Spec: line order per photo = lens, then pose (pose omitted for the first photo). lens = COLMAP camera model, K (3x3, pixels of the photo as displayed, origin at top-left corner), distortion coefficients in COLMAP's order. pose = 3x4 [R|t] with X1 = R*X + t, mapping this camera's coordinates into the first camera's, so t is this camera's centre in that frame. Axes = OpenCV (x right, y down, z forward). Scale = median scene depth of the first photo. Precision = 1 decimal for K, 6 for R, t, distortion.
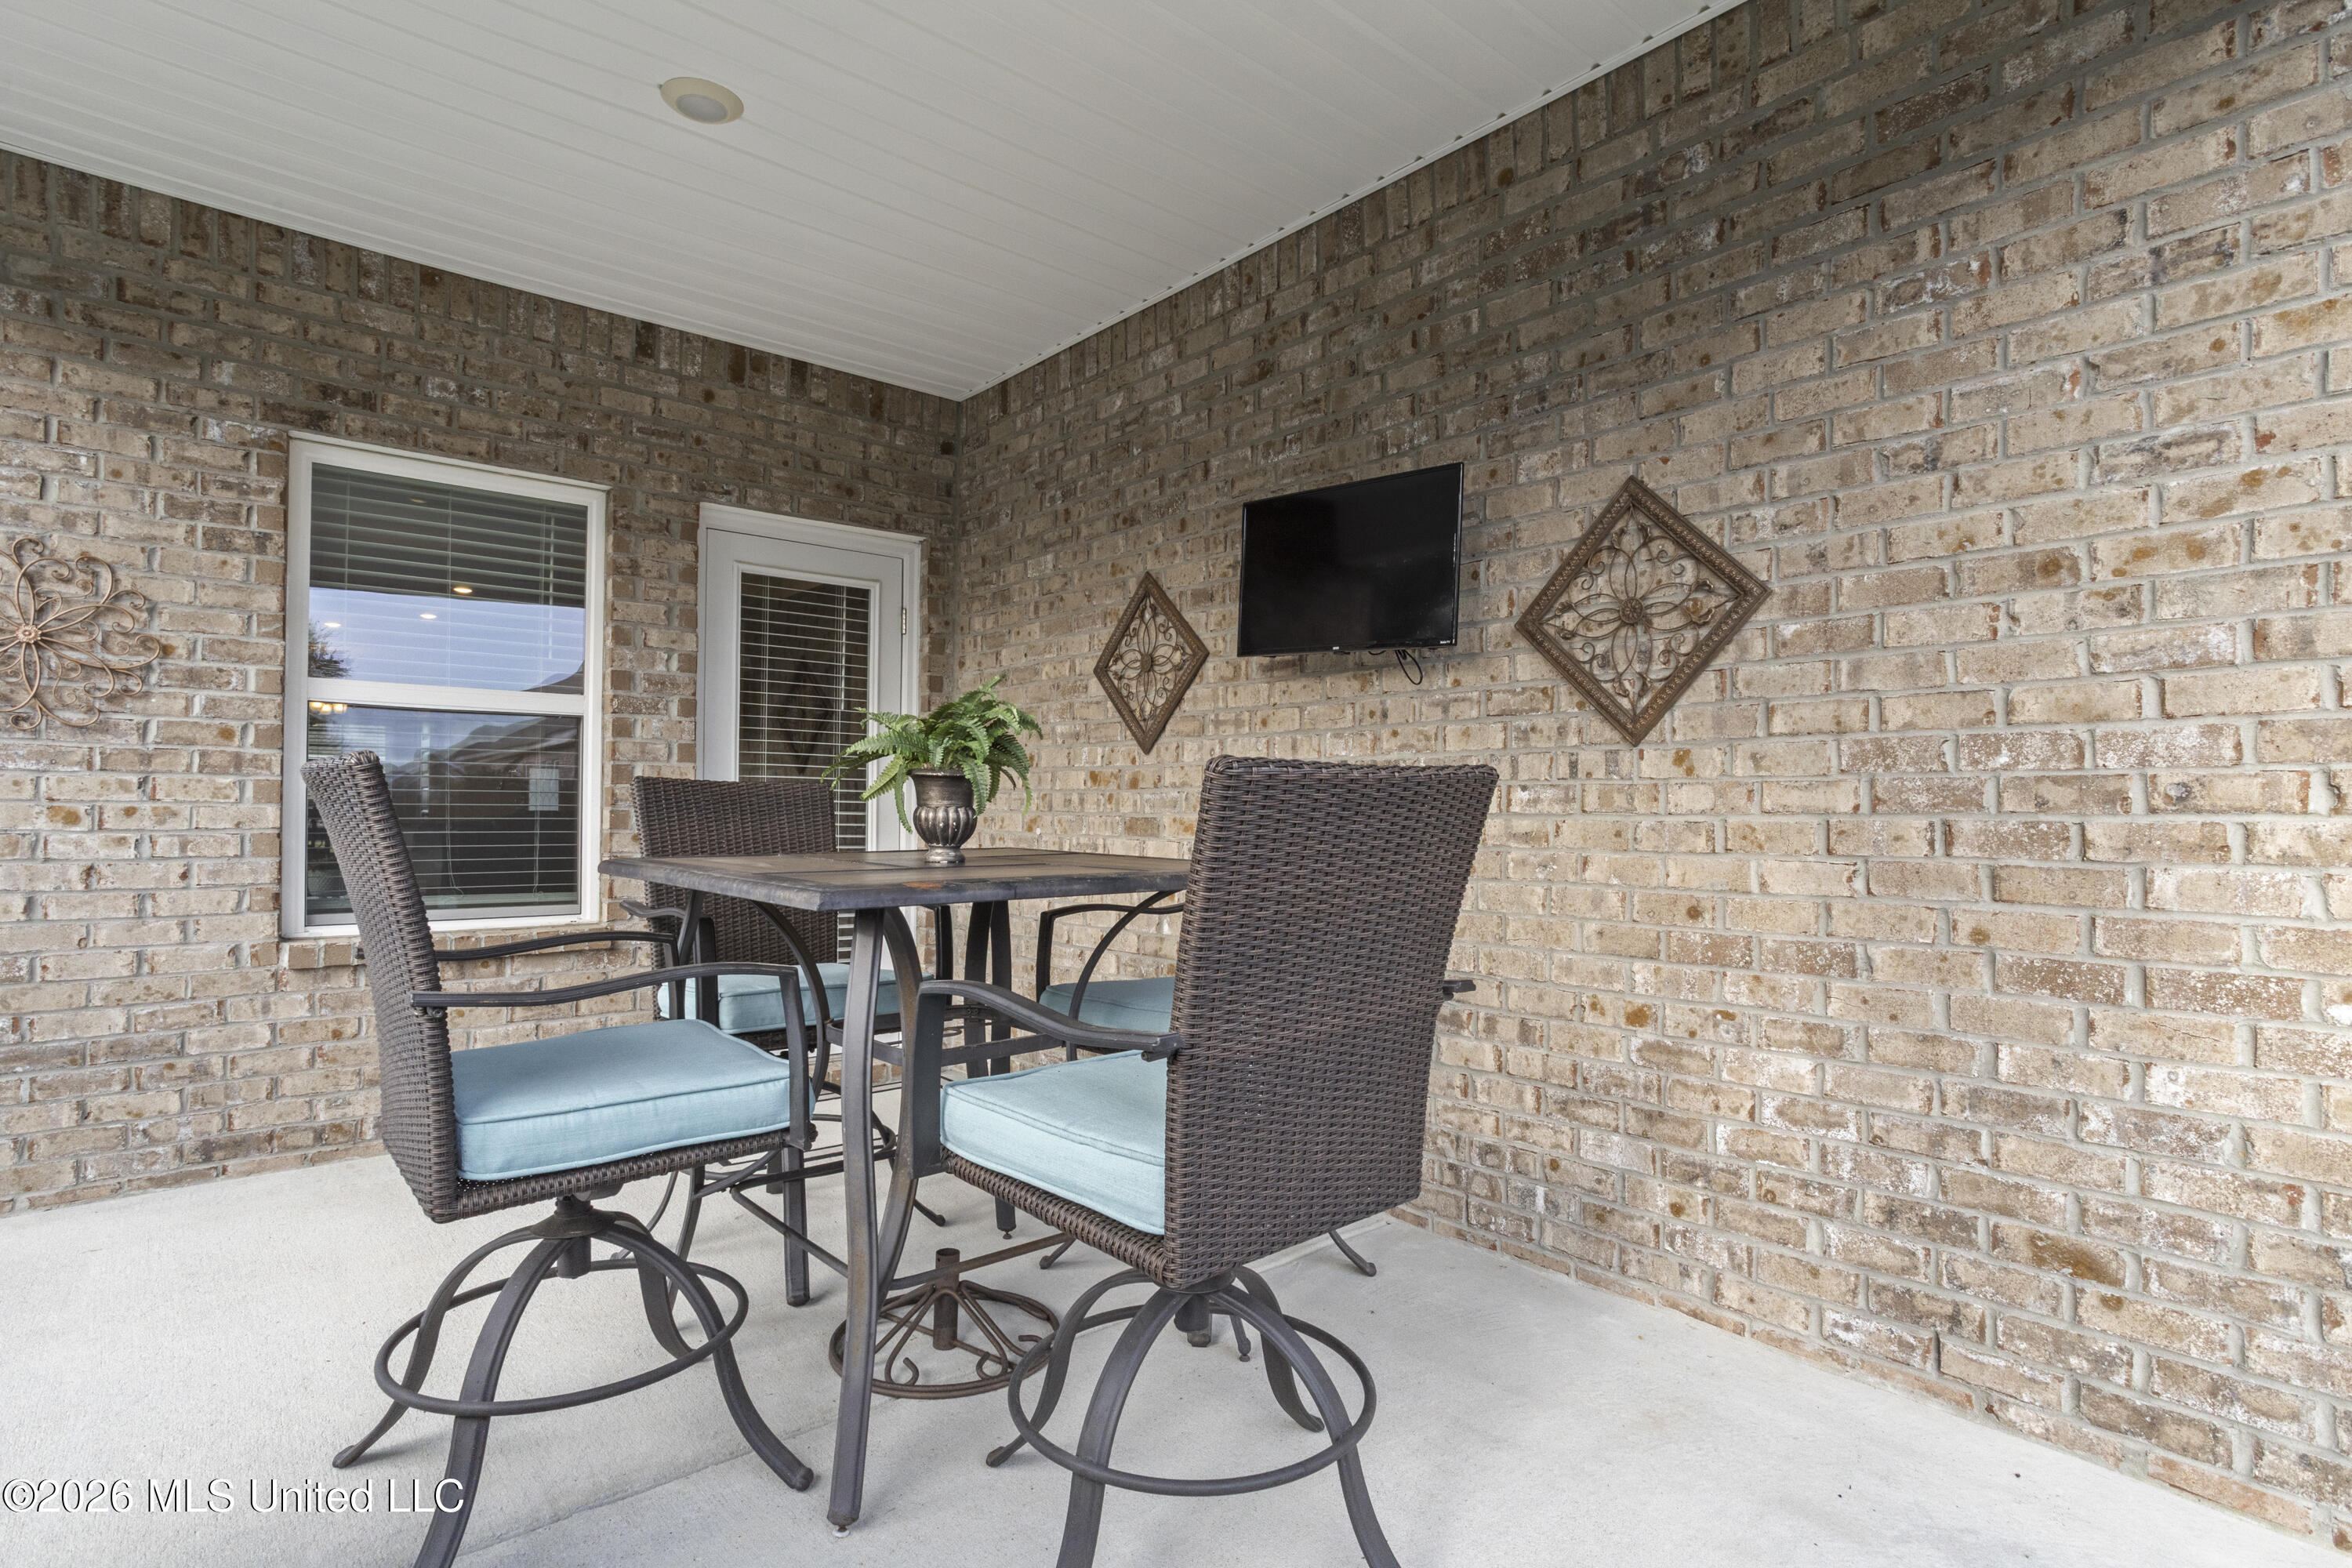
lens RADIAL K [[1099.8, 0, 1186.8], [0, 1099.8, 800.2], [0, 0, 1]] dist [-0.012910, 0.001620]
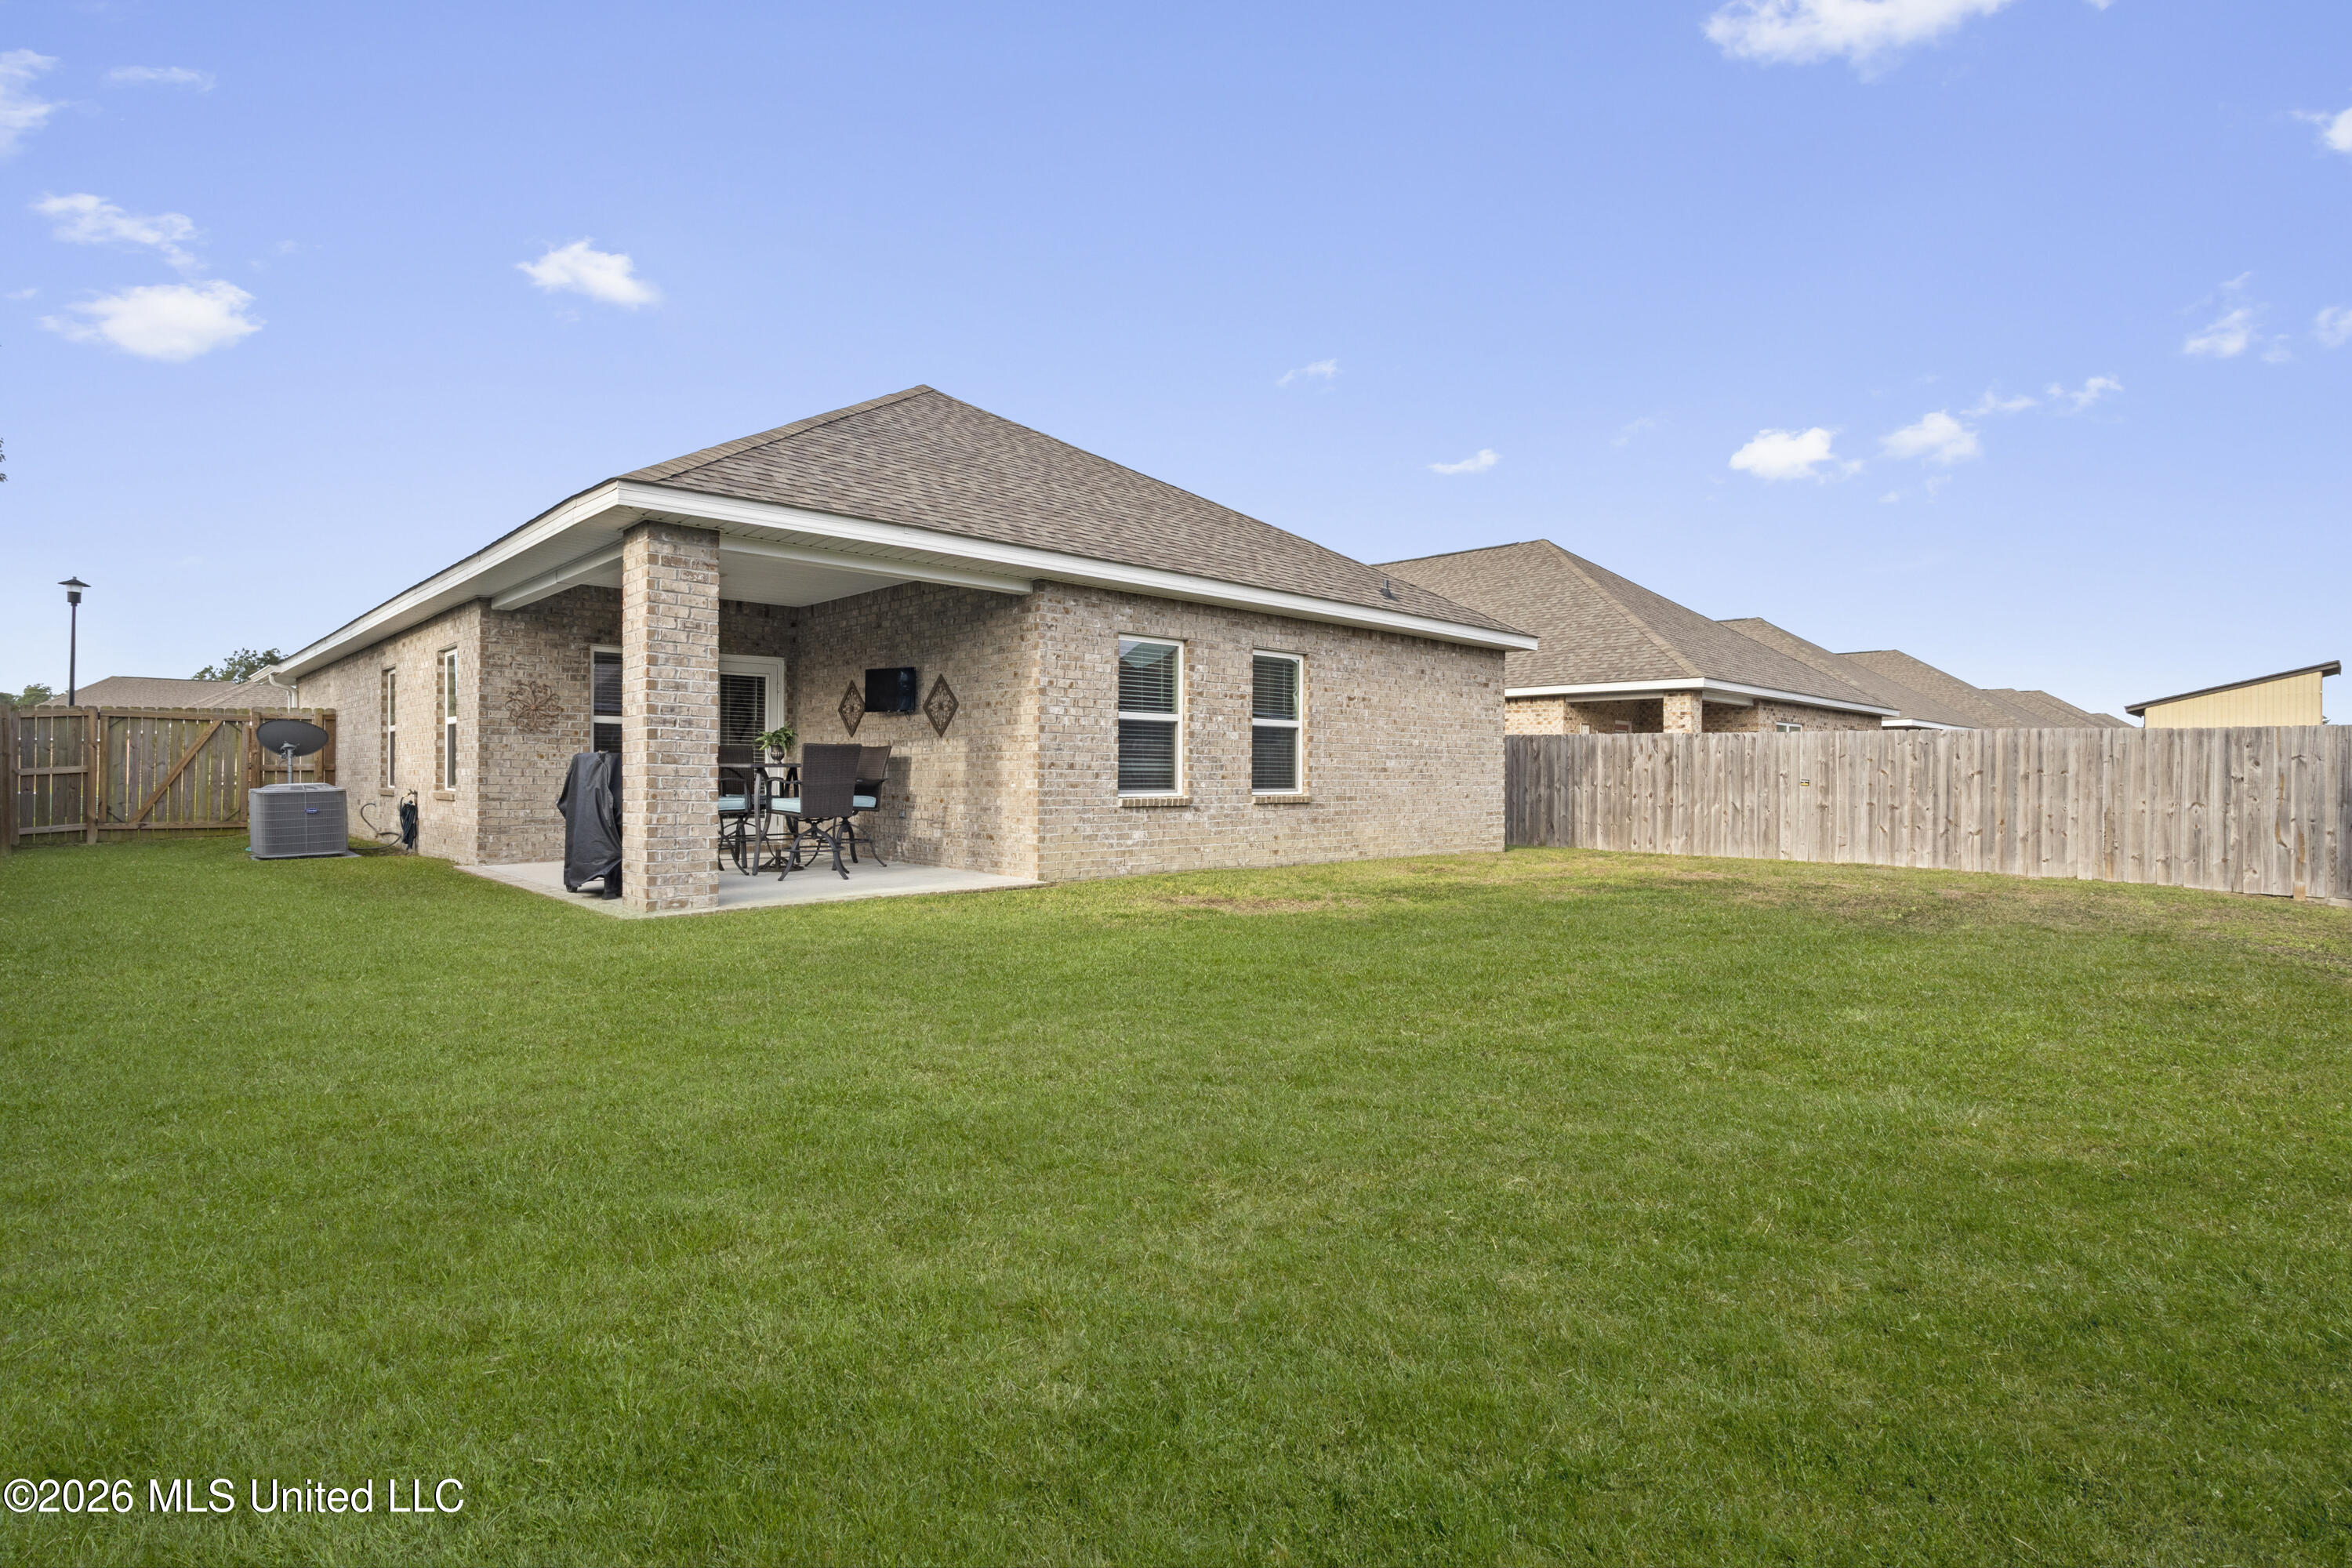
lens RADIAL K [[1099.8, 0, 1155.8], [0, 1099.8, 779.2], [0, 0, 1]] dist [-0.012910, 0.001620]
pose [[0.999337, -0.002998, 0.036277, 0.923573], [0.002514, 0.999907, 0.013403, 0.048637], [-0.036314, -0.013303, 0.999252, -2.808203]]
